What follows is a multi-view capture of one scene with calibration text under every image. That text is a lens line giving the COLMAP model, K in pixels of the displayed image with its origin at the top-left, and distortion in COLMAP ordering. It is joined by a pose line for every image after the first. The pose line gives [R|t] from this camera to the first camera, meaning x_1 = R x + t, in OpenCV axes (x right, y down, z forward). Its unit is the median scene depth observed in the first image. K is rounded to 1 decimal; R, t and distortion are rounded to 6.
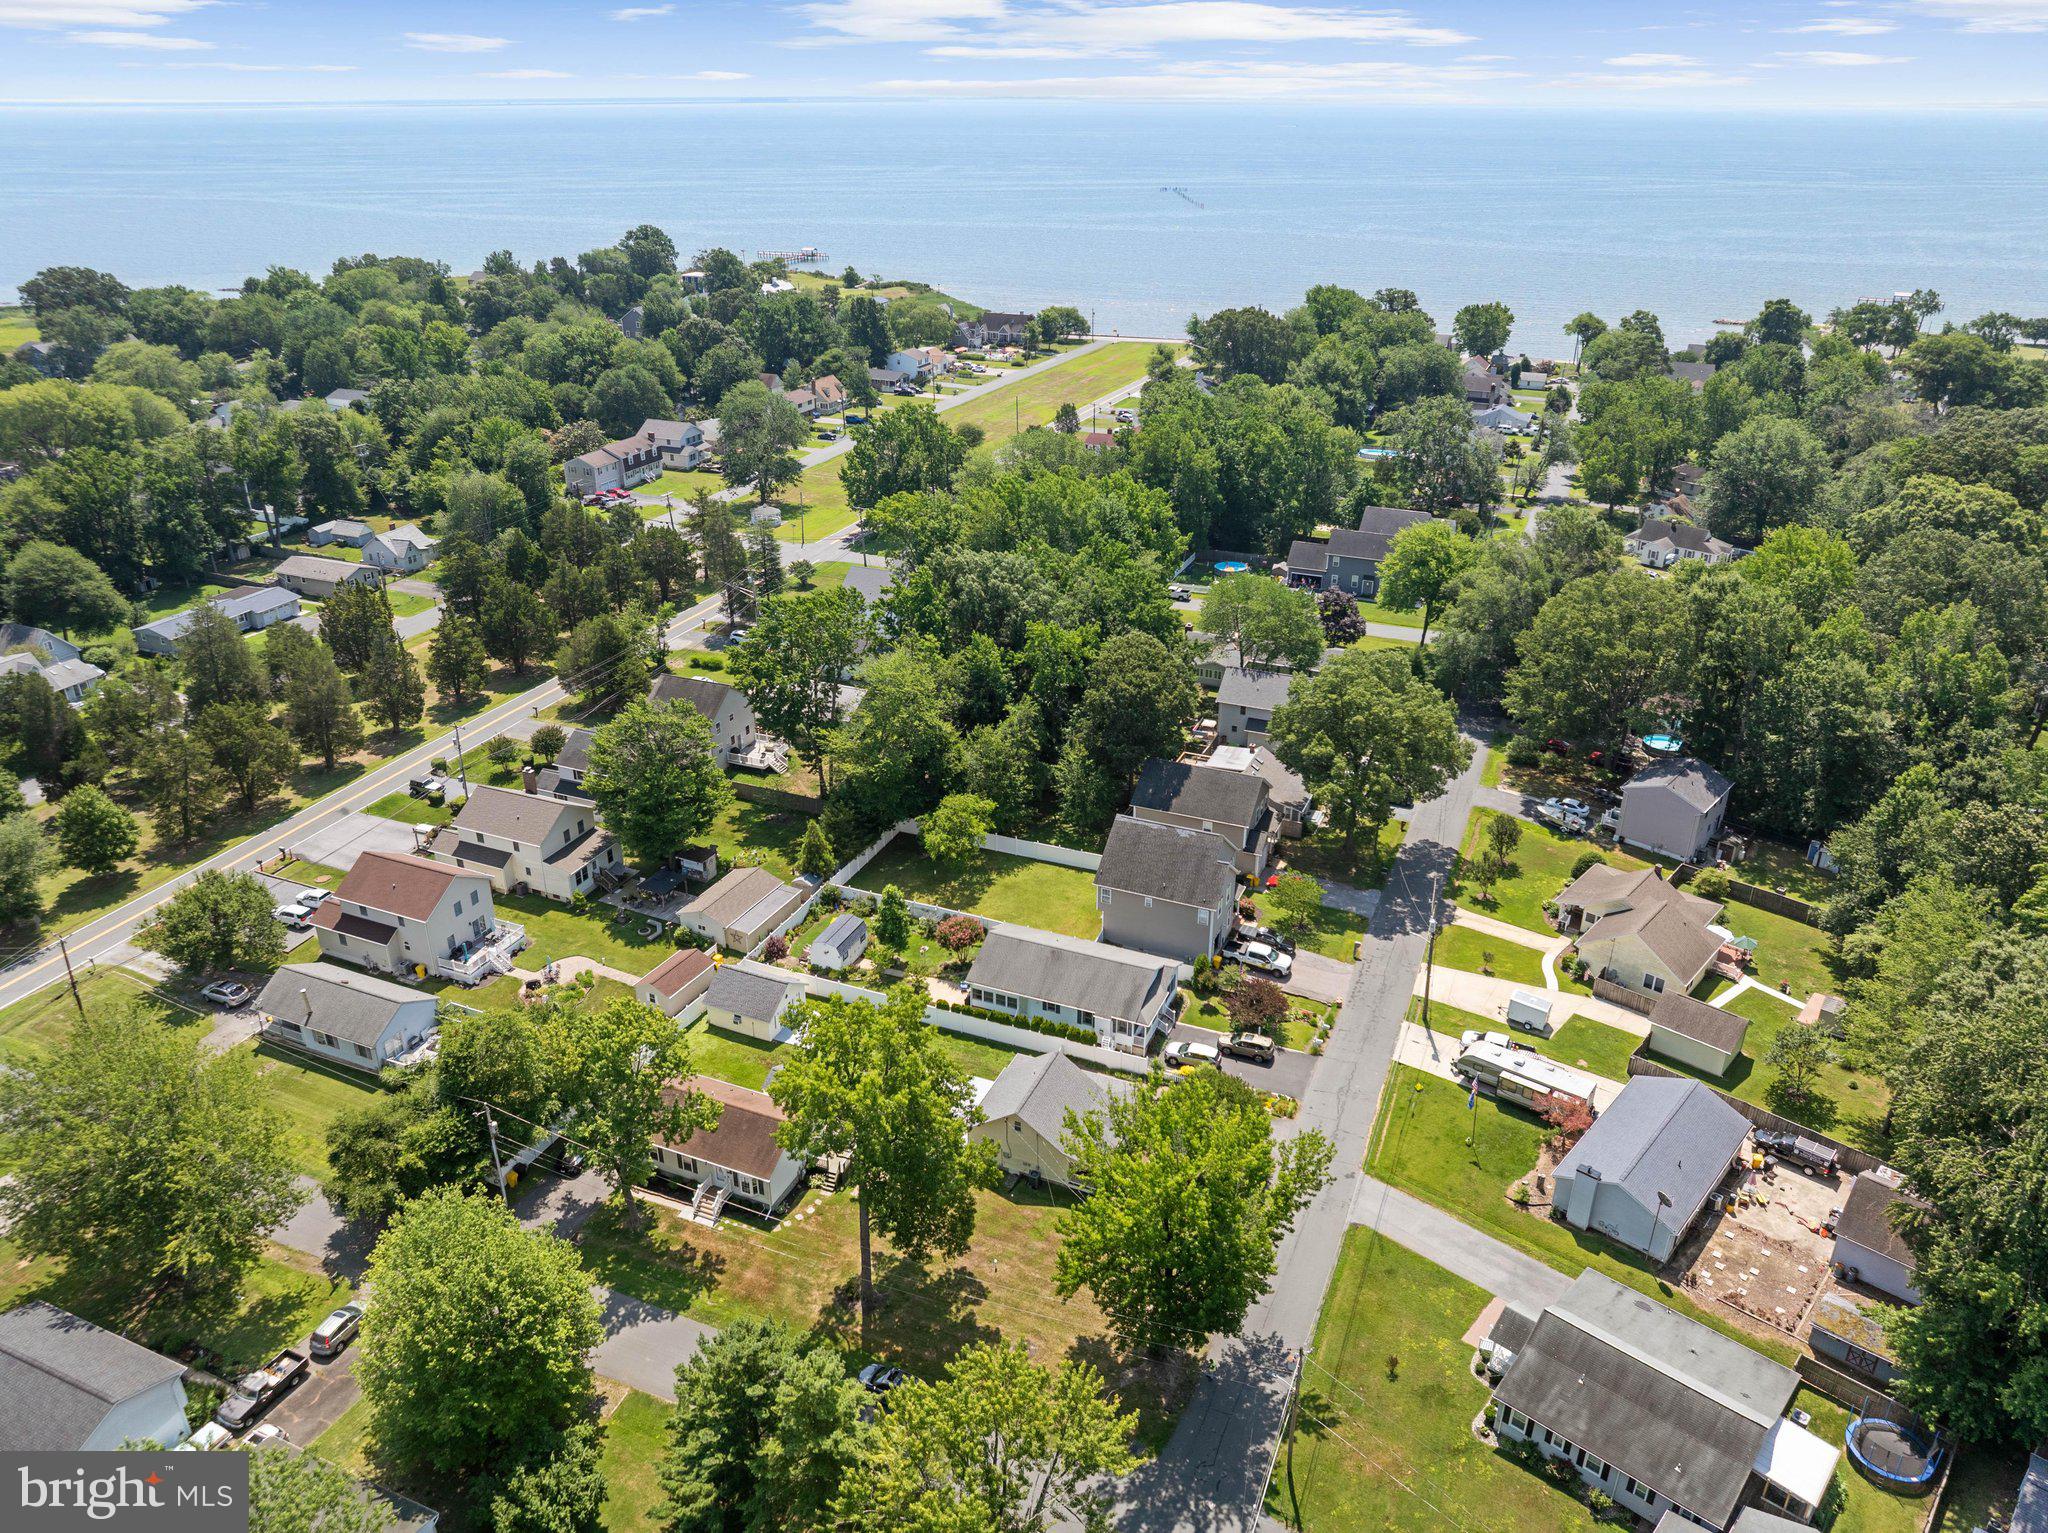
lens RADIAL K [[1435.8, 0, 1029.1], [0, 1435.8, 754.9], [0, 0, 1]] dist [-0.032297, -0.007245]
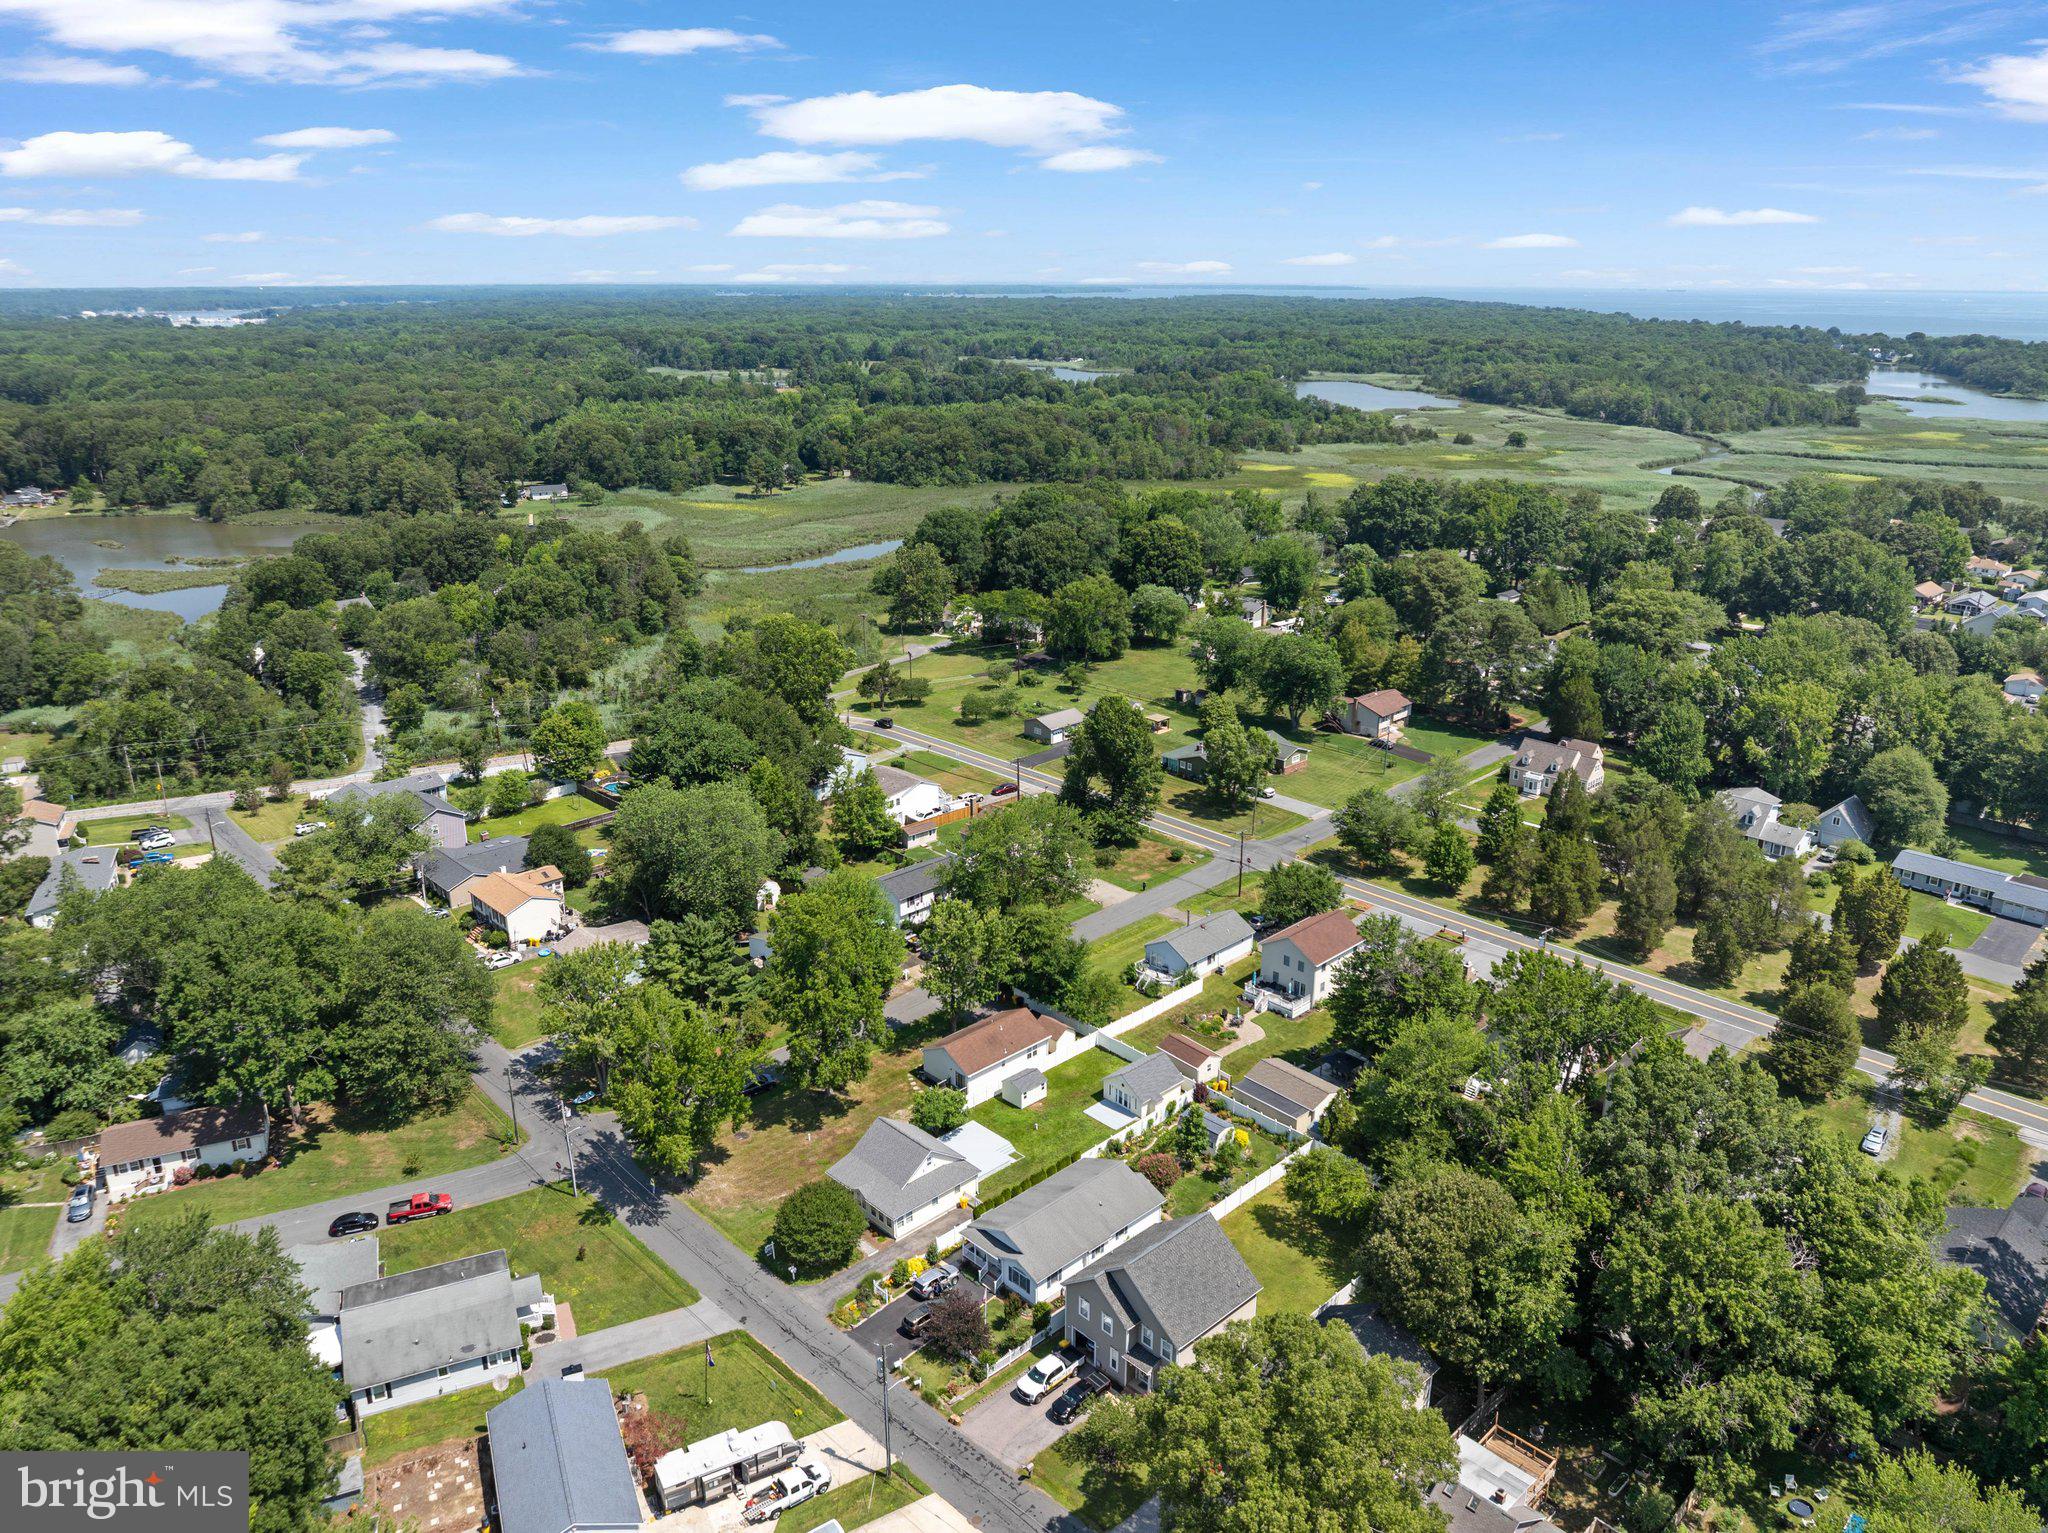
lens RADIAL K [[1435.8, 0, 1029.1], [0, 1435.8, 754.9], [0, 0, 1]] dist [-0.032297, -0.007245]
pose [[-0.389132, 0.287152, -0.875283, 0.765416], [-0.388975, 0.810090, 0.438695, -0.509765], [0.835030, 0.511173, -0.203537, 0.898829]]
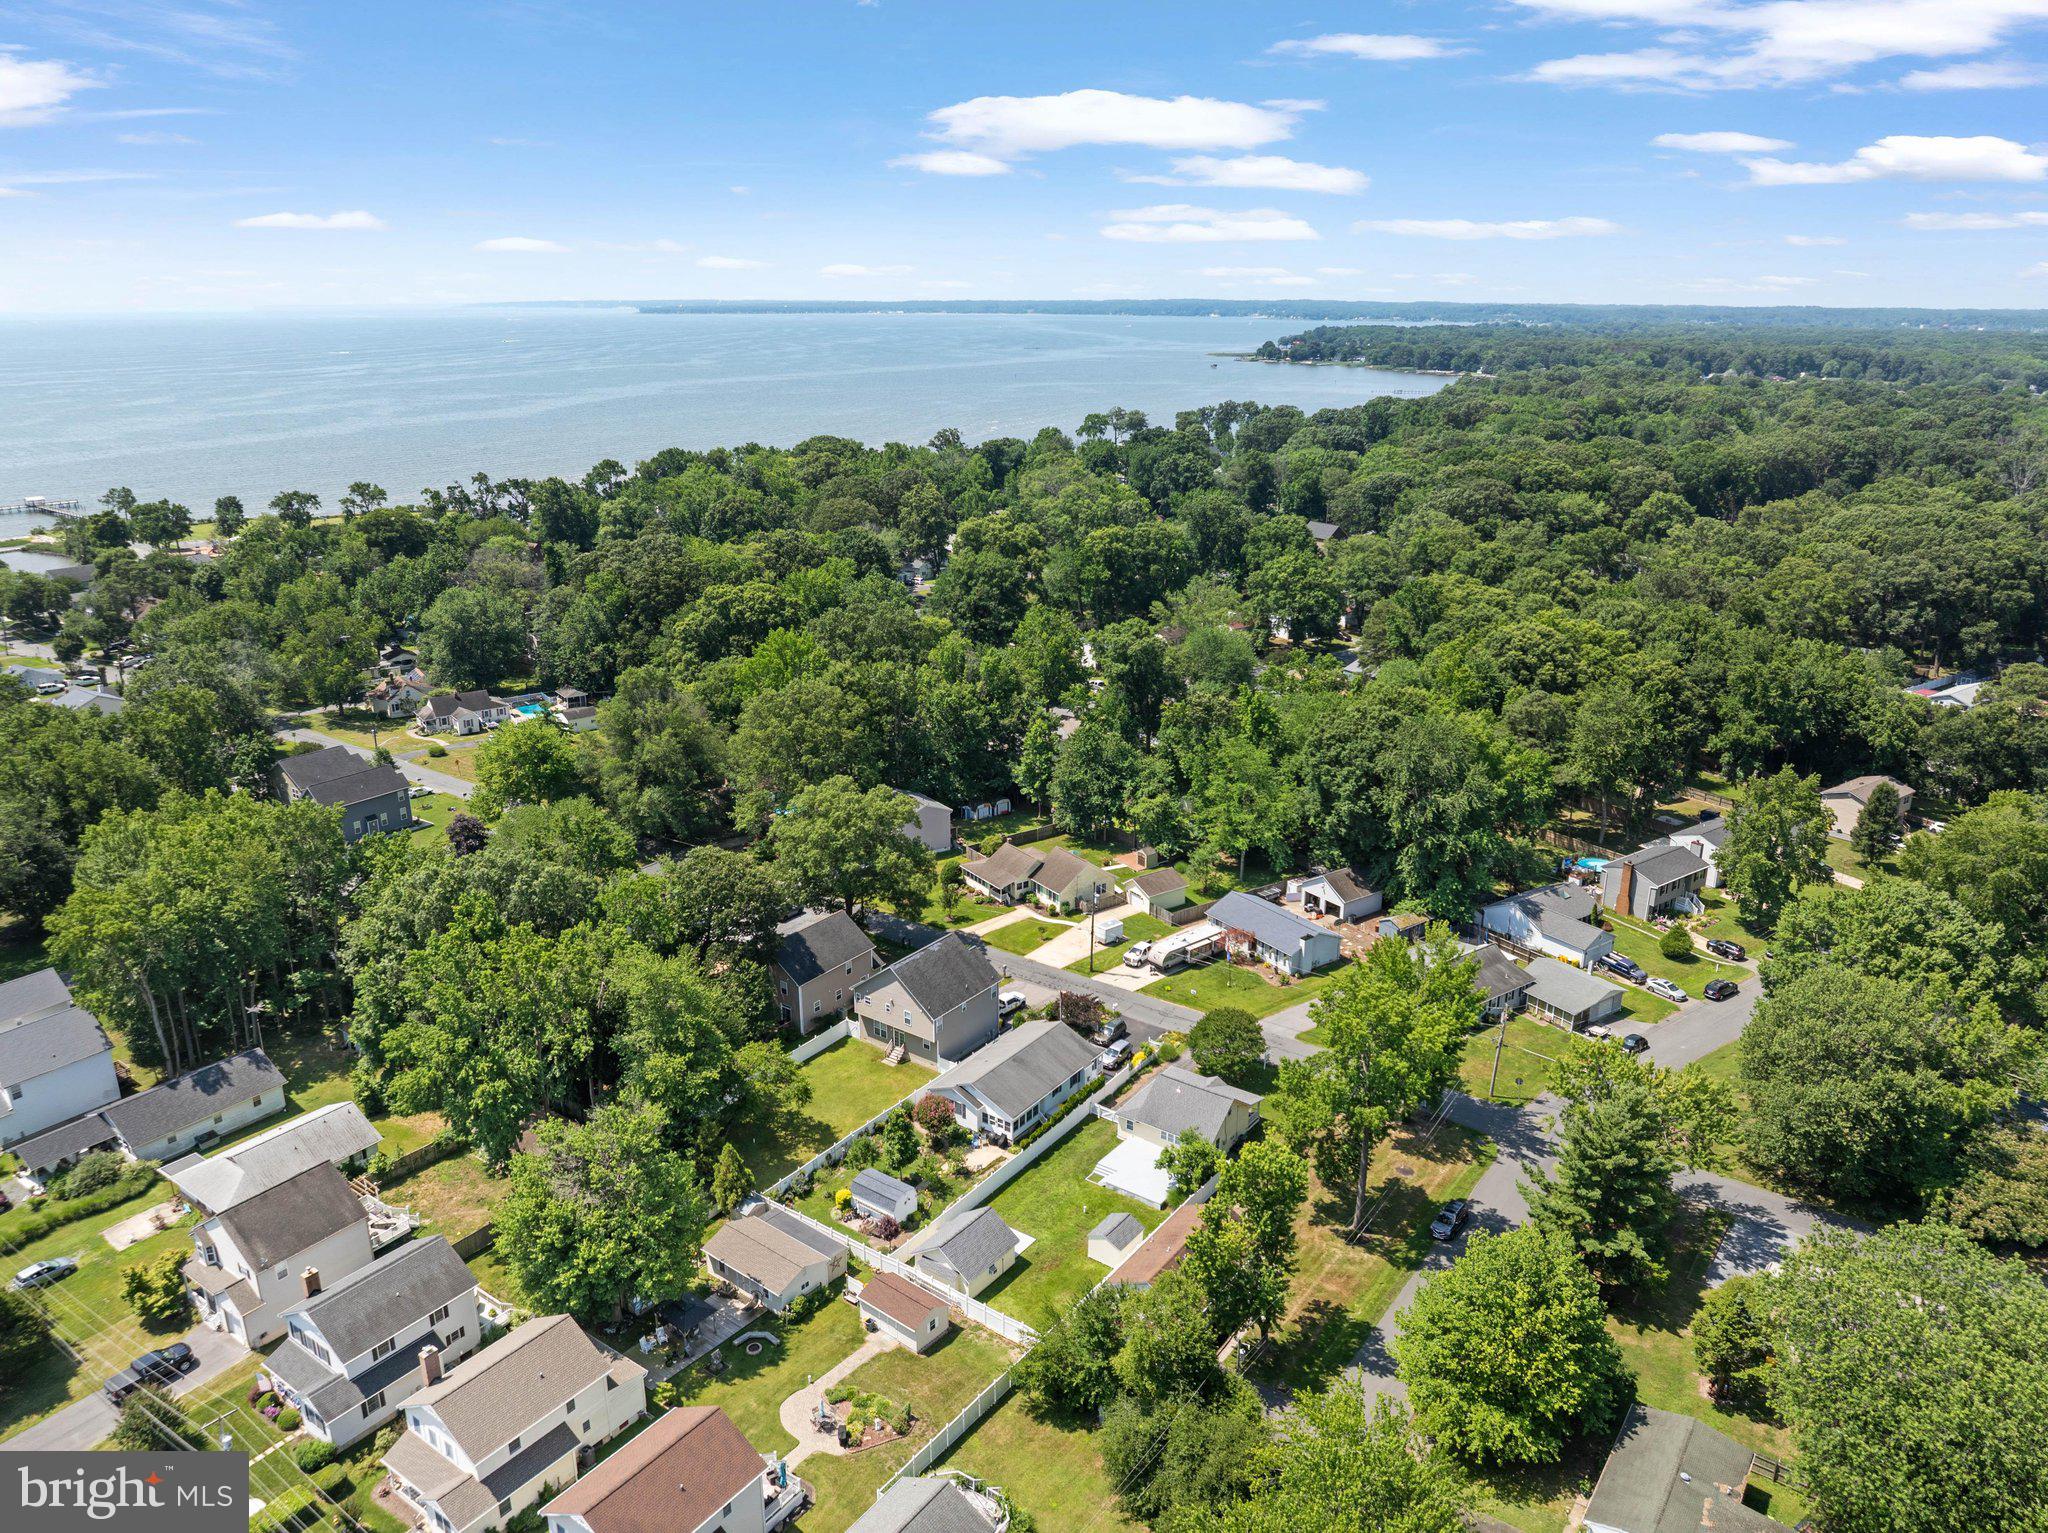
lens RADIAL K [[1435.8, 0, 1029.1], [0, 1435.8, 754.9], [0, 0, 1]] dist [-0.032297, -0.007245]
pose [[0.218563, -0.296324, 0.929743, -0.855311], [0.408873, 0.892918, 0.188470, -0.256237], [-0.886032, 0.338954, 0.316318, 0.475935]]
